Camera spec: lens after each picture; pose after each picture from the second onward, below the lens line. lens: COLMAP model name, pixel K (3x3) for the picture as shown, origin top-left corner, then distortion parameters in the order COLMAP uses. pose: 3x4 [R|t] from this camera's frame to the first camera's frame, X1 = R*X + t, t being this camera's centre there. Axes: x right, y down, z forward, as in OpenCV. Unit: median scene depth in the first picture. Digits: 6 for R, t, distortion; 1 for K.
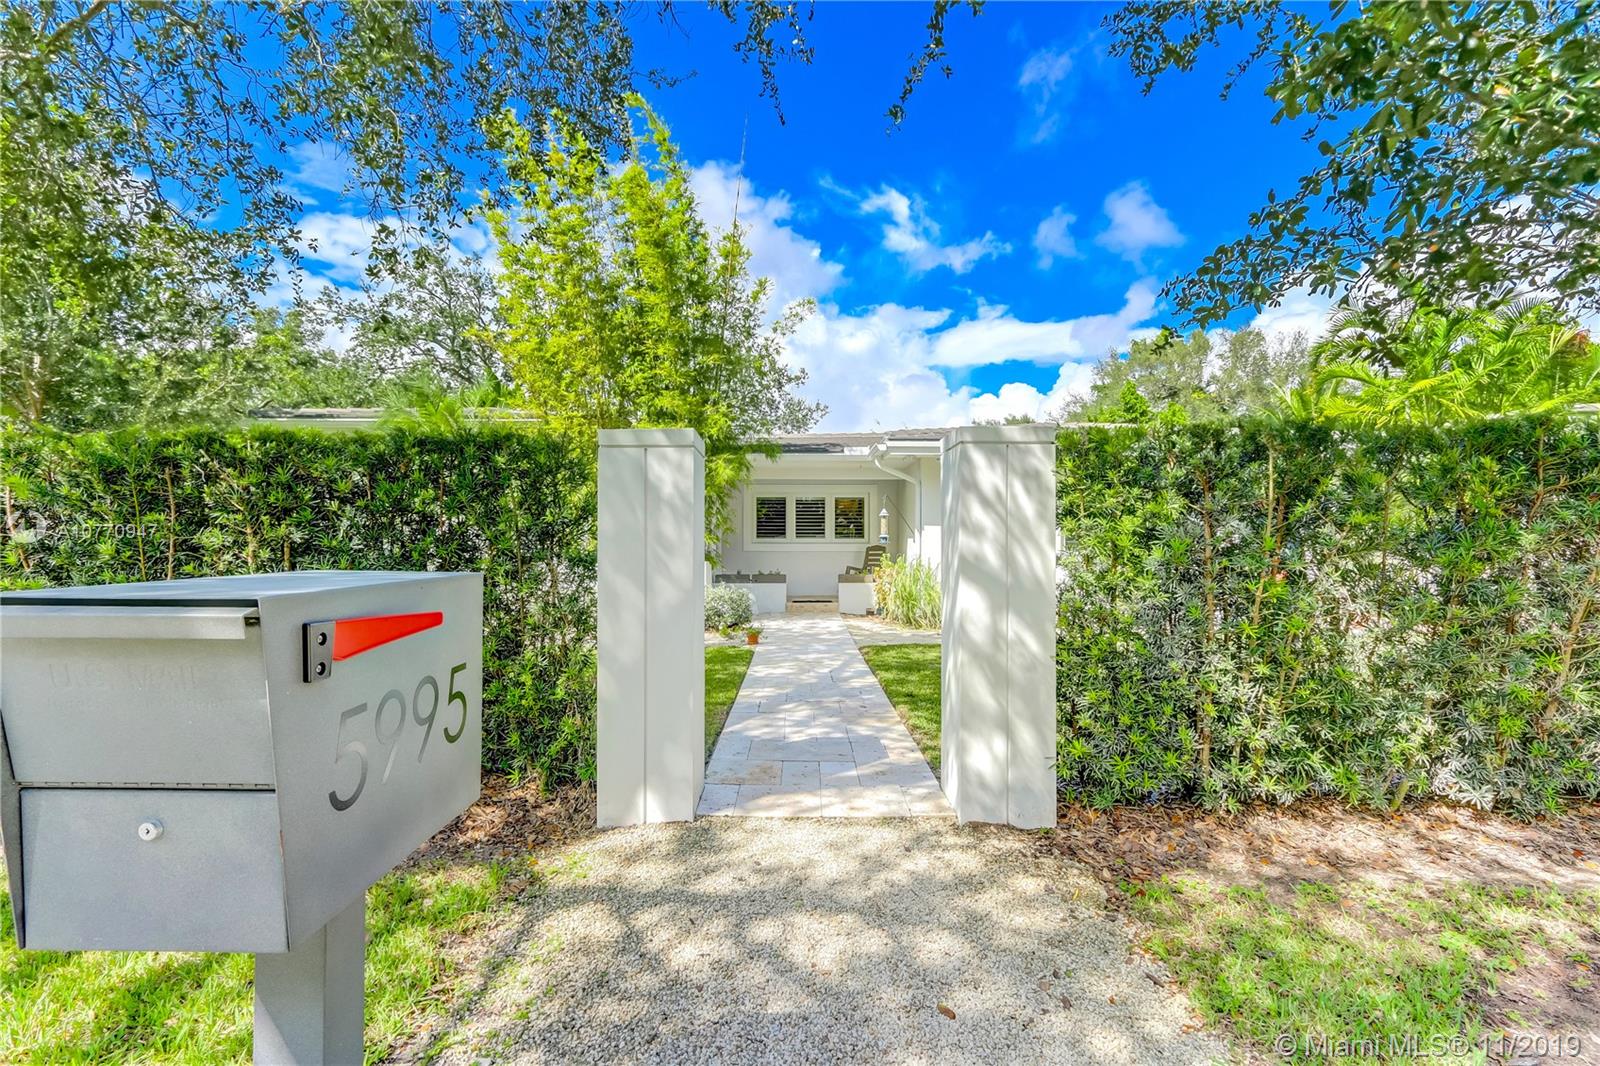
lens RADIAL K [[733.4, 0, 797.3], [0, 733.4, 526.9], [0, 0, 1]] dist [-0.001410, -0.000343]
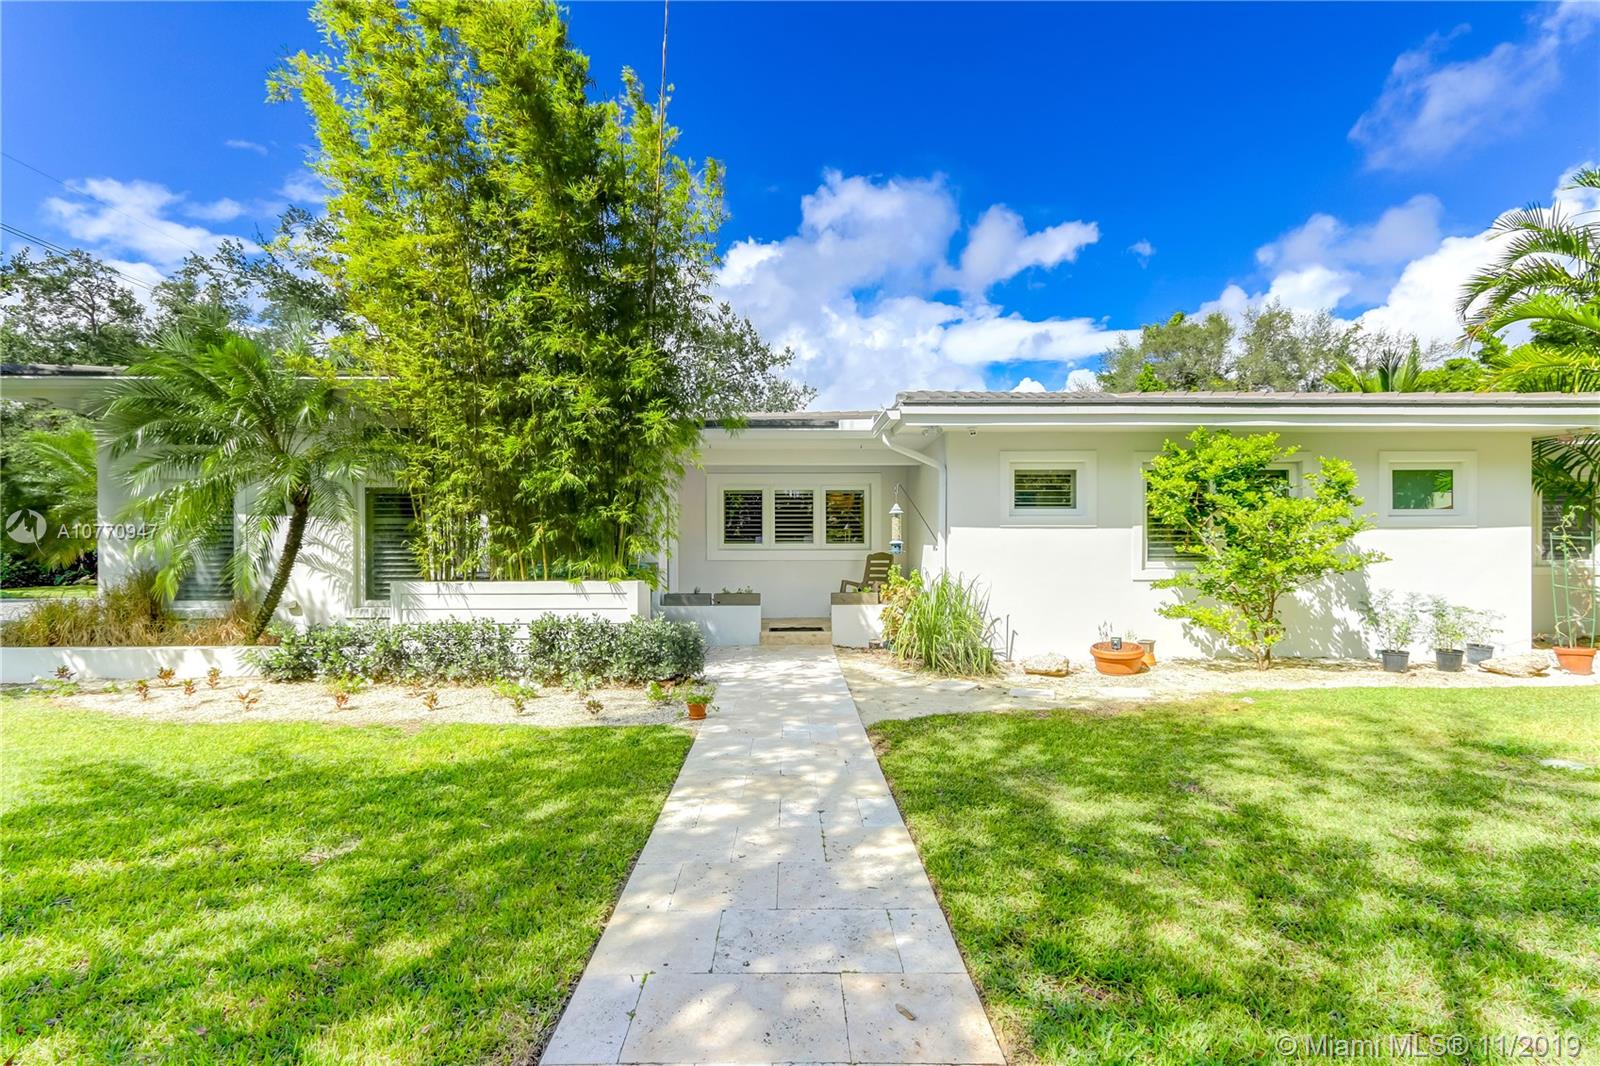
lens RADIAL K [[733.4, 0, 797.3], [0, 733.4, 526.9], [0, 0, 1]] dist [-0.001410, -0.000343]
pose [[0.999918, -0.004497, 0.012024, 0.012792], [0.004472, 0.999988, 0.002080, -0.003391], [-0.012033, -0.002026, 0.999926, 0.244755]]
